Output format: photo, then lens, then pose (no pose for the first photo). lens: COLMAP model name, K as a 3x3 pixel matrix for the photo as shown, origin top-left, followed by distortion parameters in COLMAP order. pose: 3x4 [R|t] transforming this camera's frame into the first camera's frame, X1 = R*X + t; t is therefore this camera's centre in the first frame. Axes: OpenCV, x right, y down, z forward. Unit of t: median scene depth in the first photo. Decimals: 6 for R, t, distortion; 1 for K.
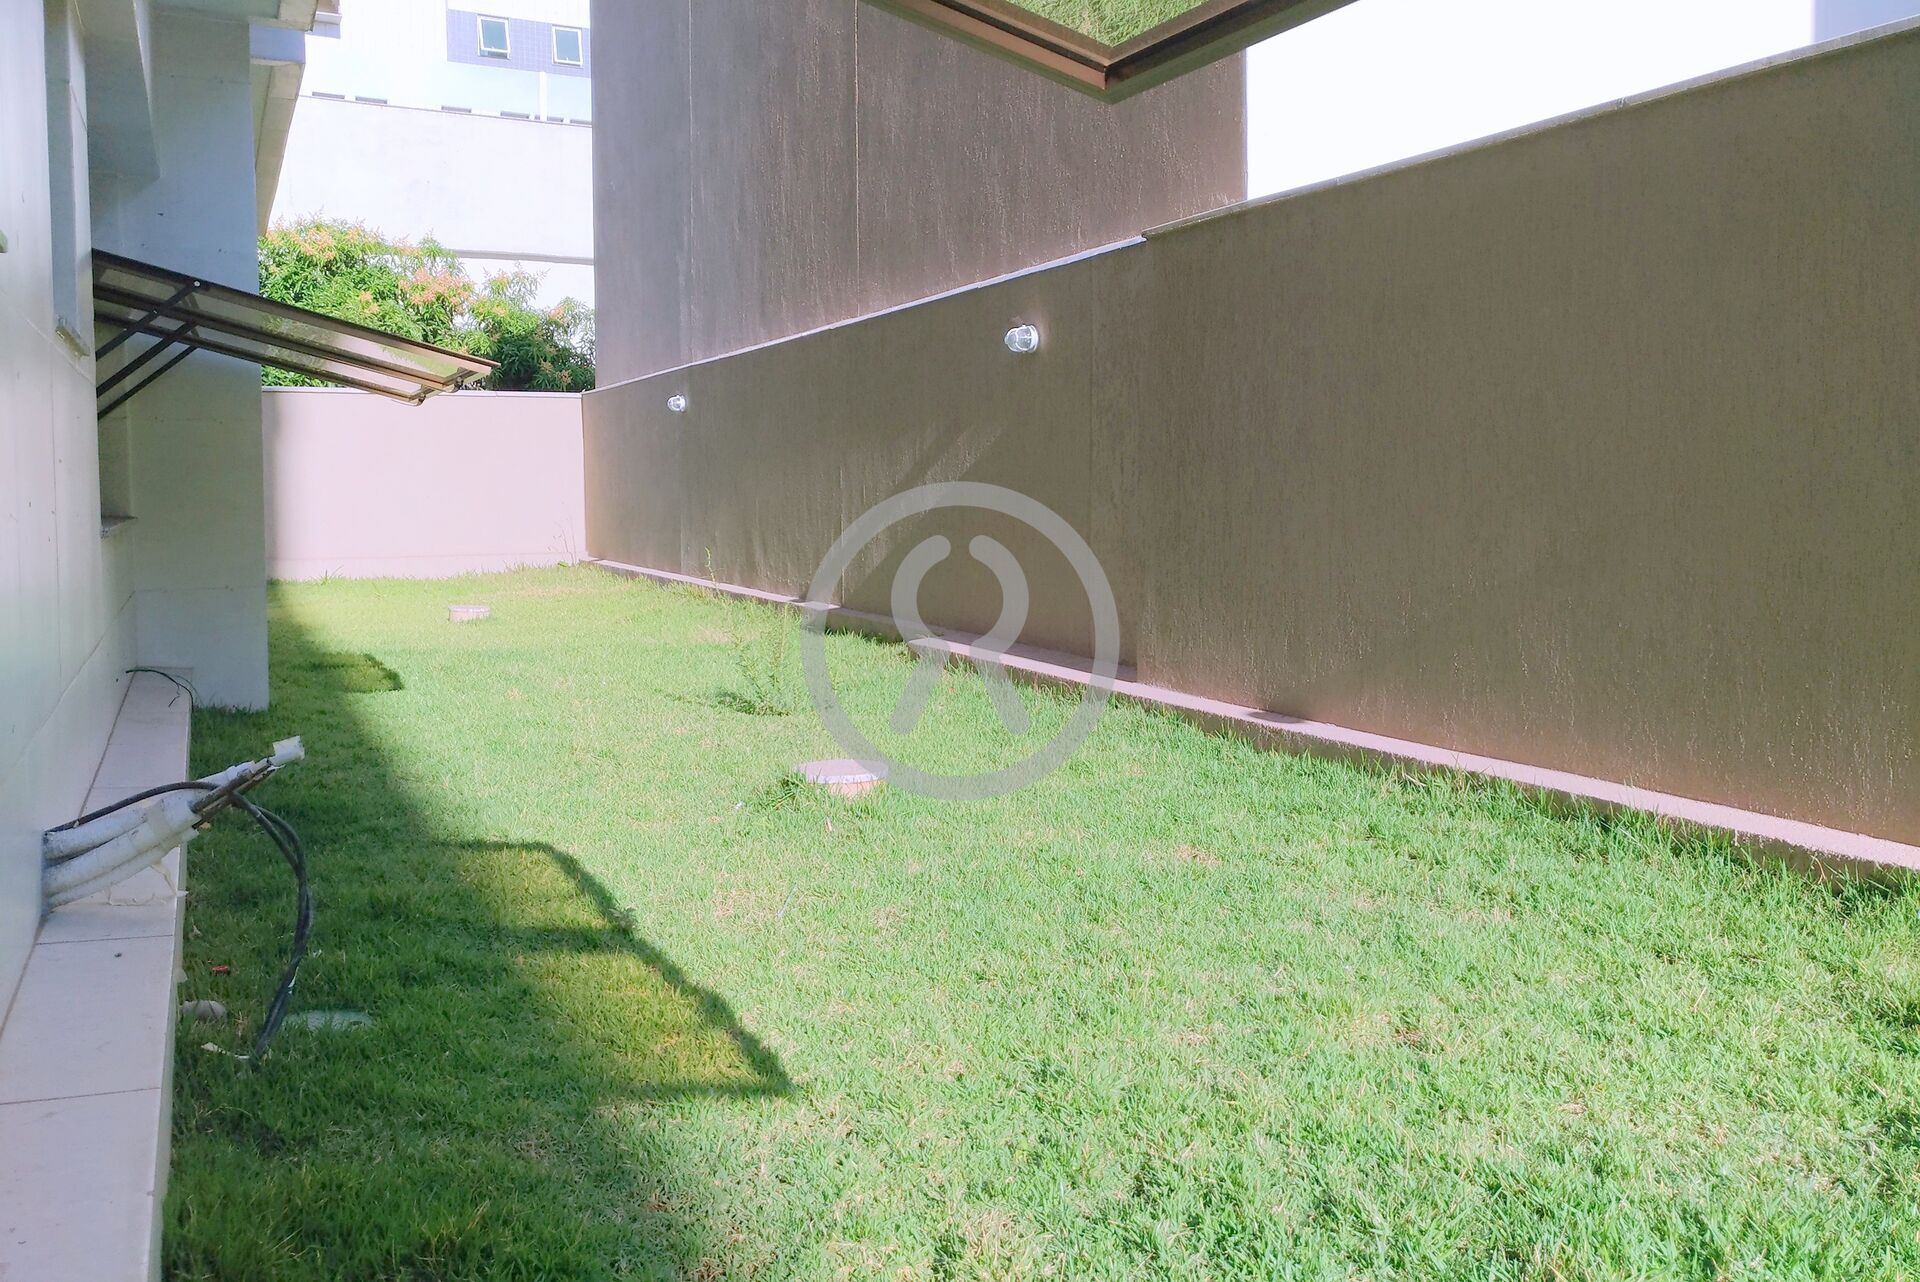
lens RADIAL K [[1595.8, 0, 960.0], [0, 1595.8, 641.0], [0, 0, 1]] dist [0.016645, 0.007885]
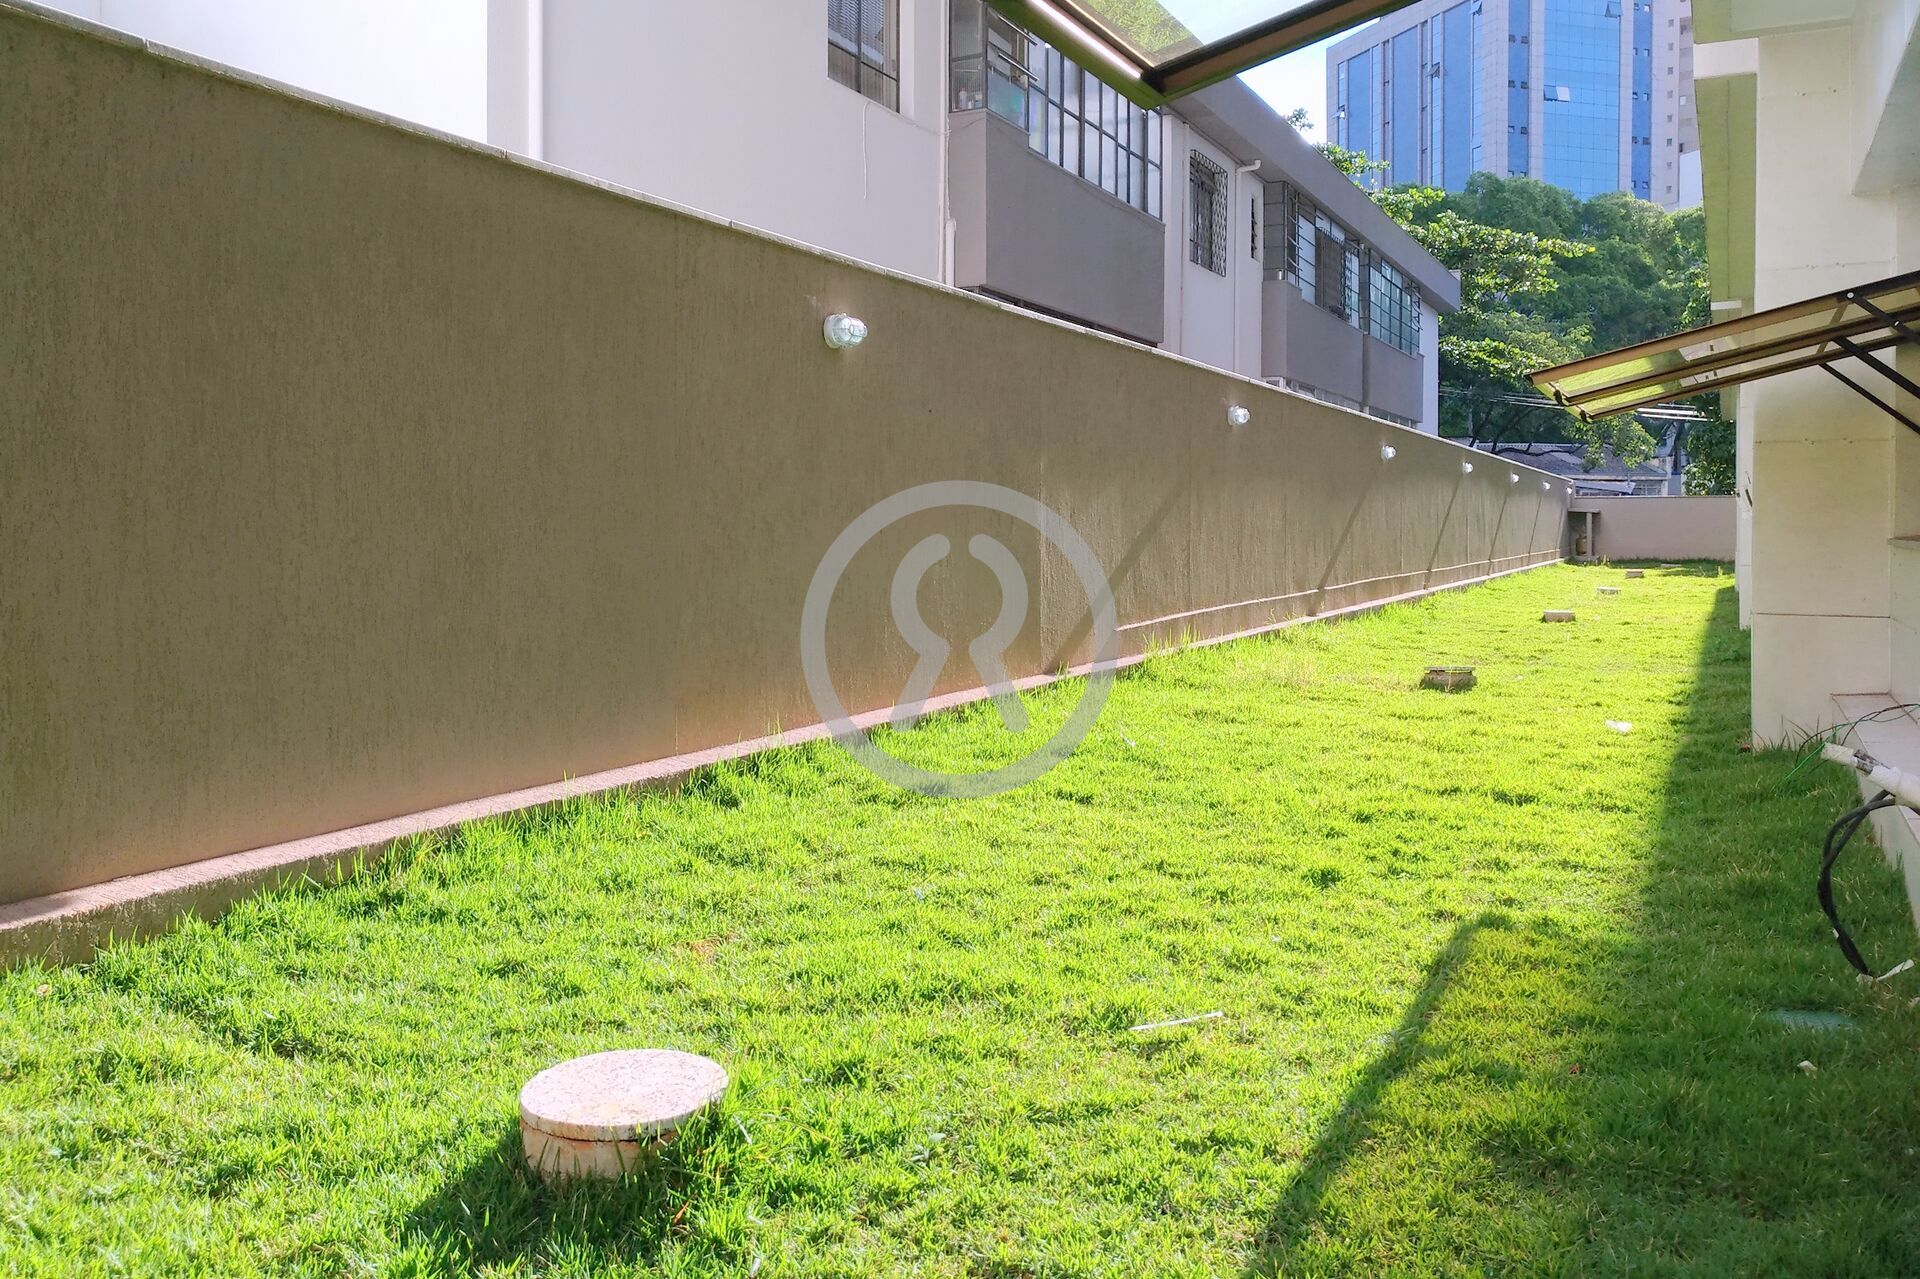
lens RADIAL K [[1595.8, 0, 960.0], [0, 1595.8, 639.5], [0, 0, 1]] dist [0.016645, 0.007885]
pose [[-0.632402, -0.040308, 0.773591, -0.520012], [0.089612, 0.988134, 0.124743, -0.101337], [-0.769440, 0.148211, -0.621286, 1.236923]]
